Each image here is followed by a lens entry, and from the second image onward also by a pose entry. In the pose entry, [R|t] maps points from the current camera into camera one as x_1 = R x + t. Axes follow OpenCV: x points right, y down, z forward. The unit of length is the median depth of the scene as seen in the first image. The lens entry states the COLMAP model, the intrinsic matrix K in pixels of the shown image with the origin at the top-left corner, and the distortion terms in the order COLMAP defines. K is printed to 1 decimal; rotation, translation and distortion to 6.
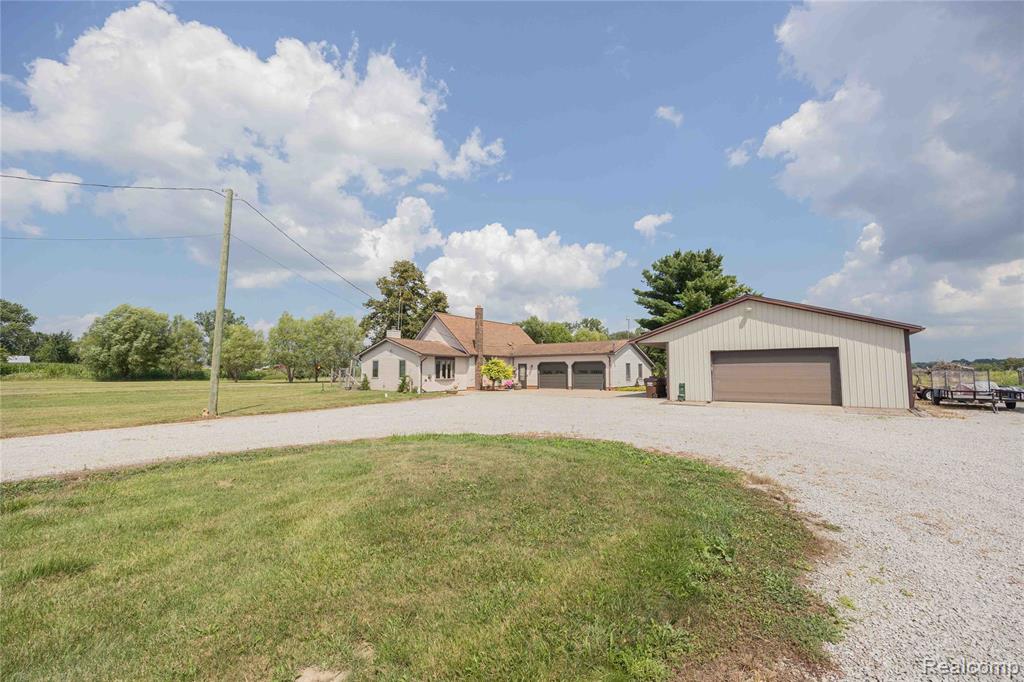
lens RADIAL K [[405.9, 0, 512.9], [0, 405.9, 341.2], [0, 0, 1]] dist [-0.004289, 0.000039]
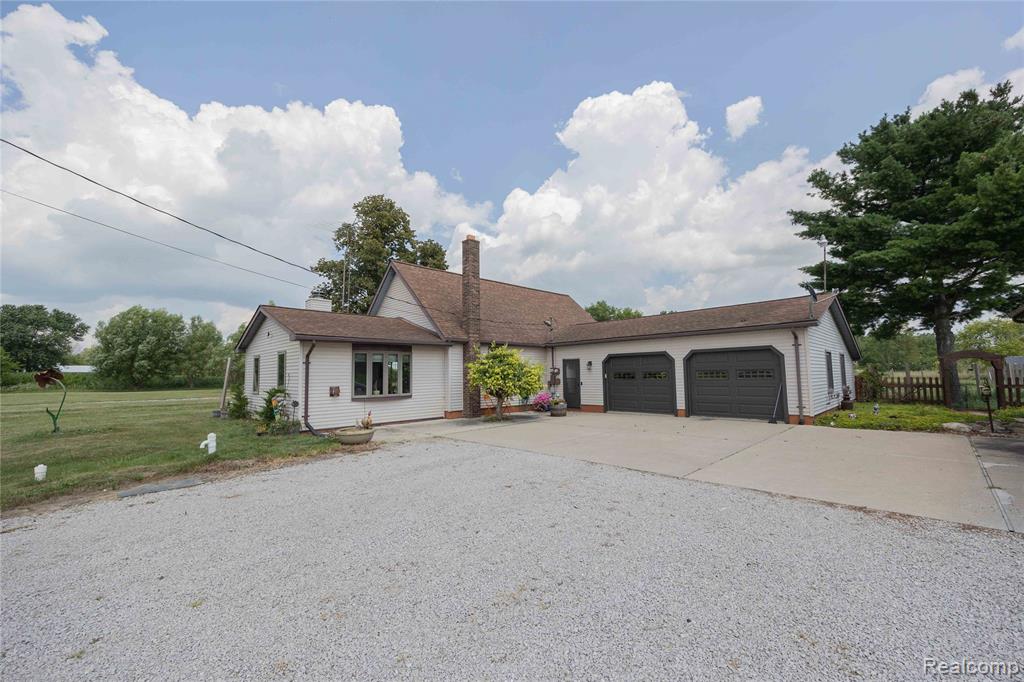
lens RADIAL K [[405.9, 0, 512.9], [0, 405.9, 341.2], [0, 0, 1]] dist [-0.004289, 0.000039]
pose [[0.985107, -0.026819, -0.169837, 0.041617], [0.025830, 0.999634, -0.008032, 0.039459], [0.169991, 0.003525, 0.985439, 0.555149]]
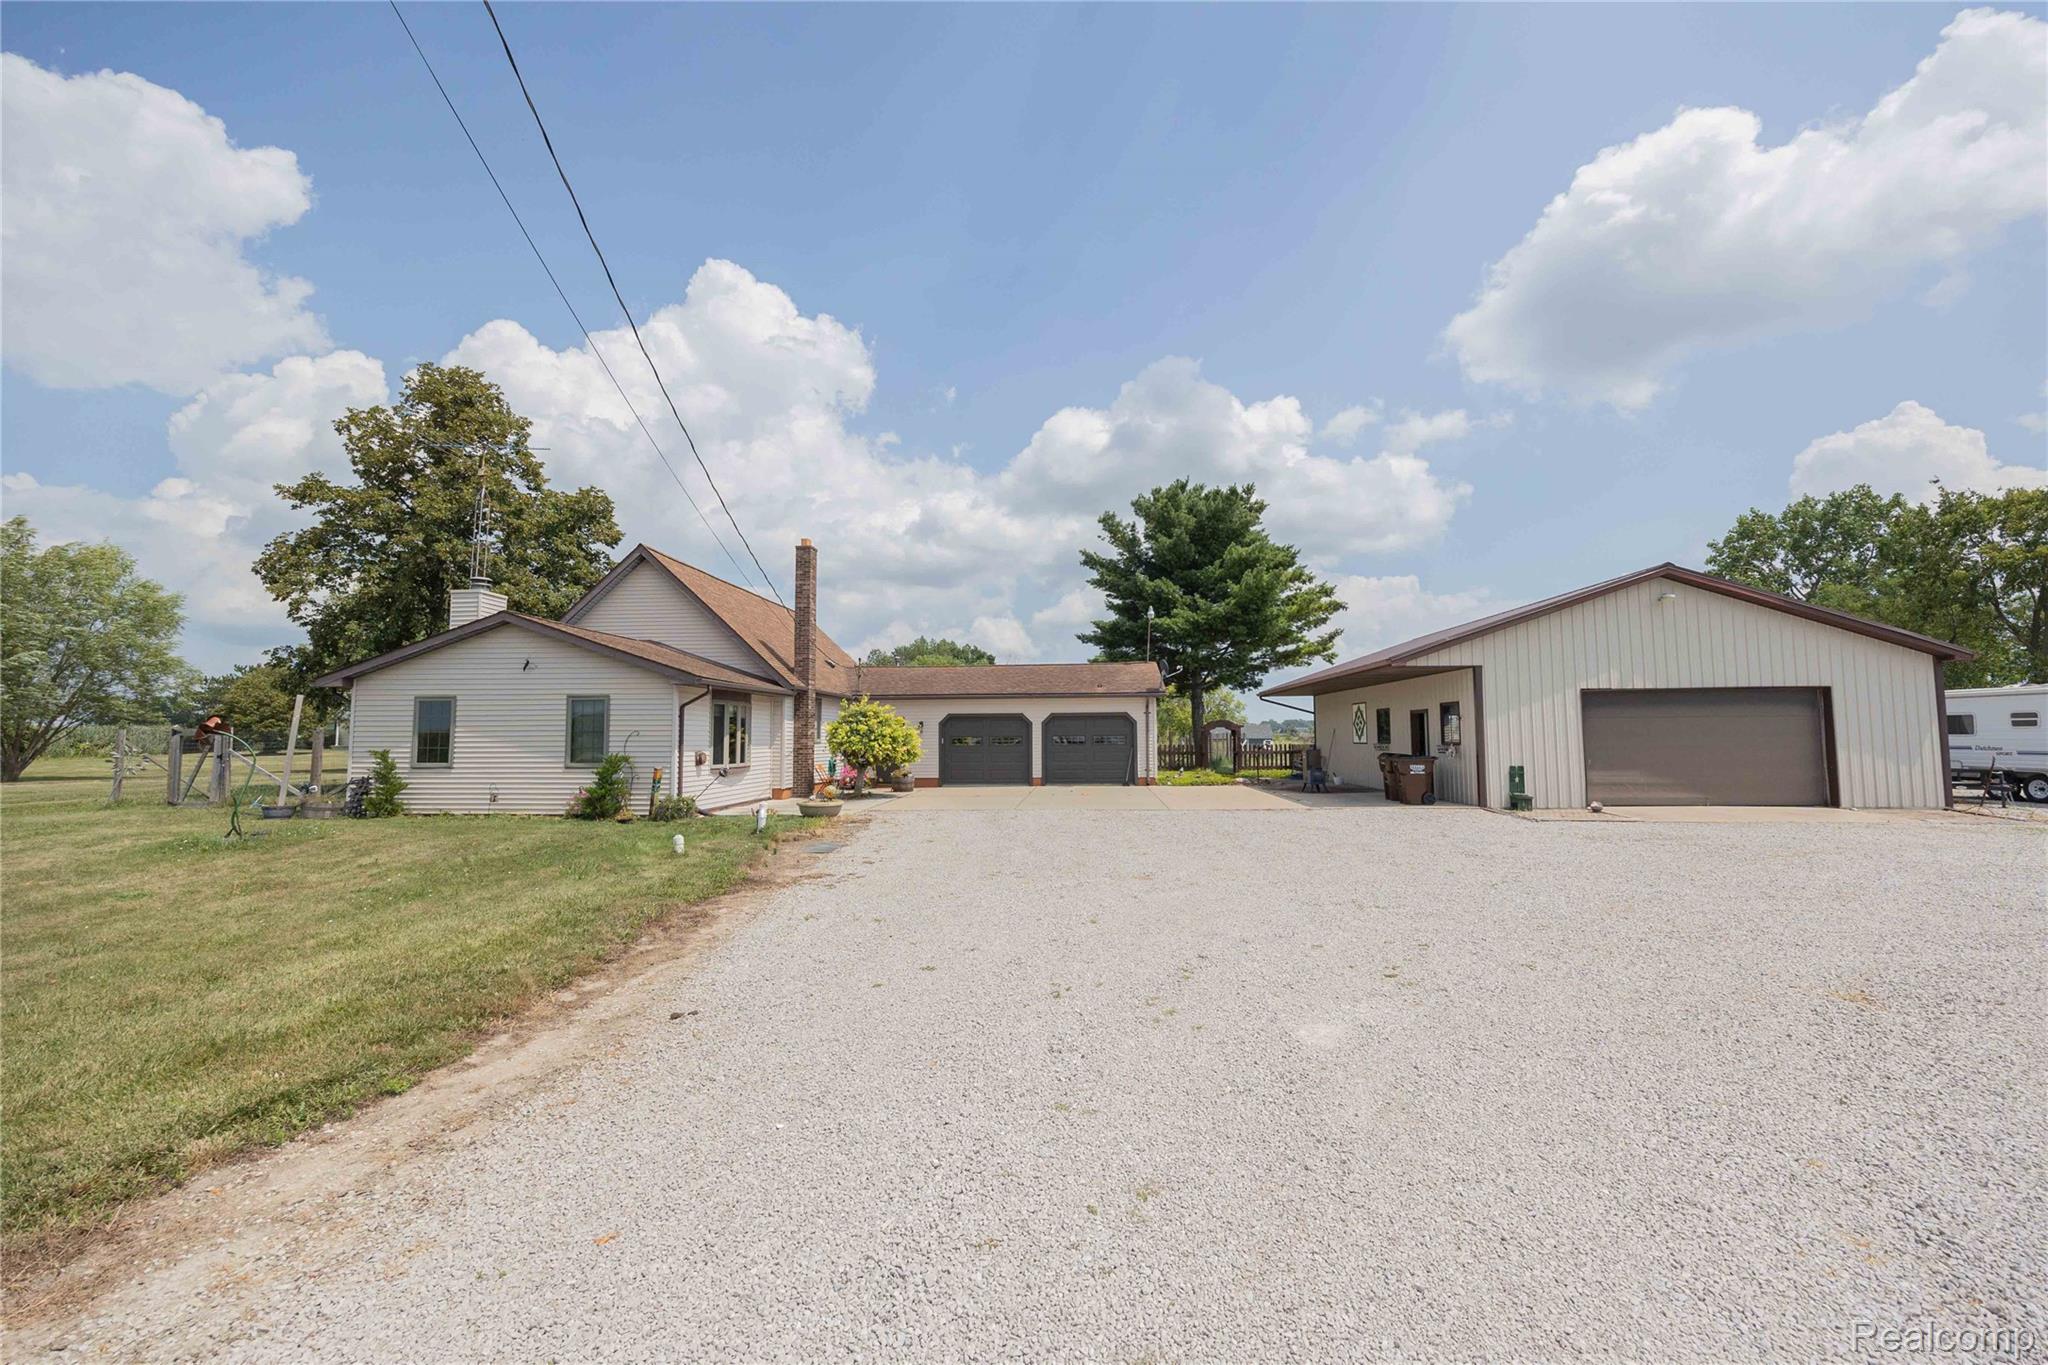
lens RADIAL K [[819.1, 0, 1029.7], [0, 819.1, 682.1], [0, 0, 1]] dist [-0.006967, -0.000107]
pose [[0.848833, 0.032732, 0.527647, -0.280619], [-0.035342, 0.999362, -0.005139, 0.024791], [-0.527479, -0.014286, 0.849448, 0.343893]]
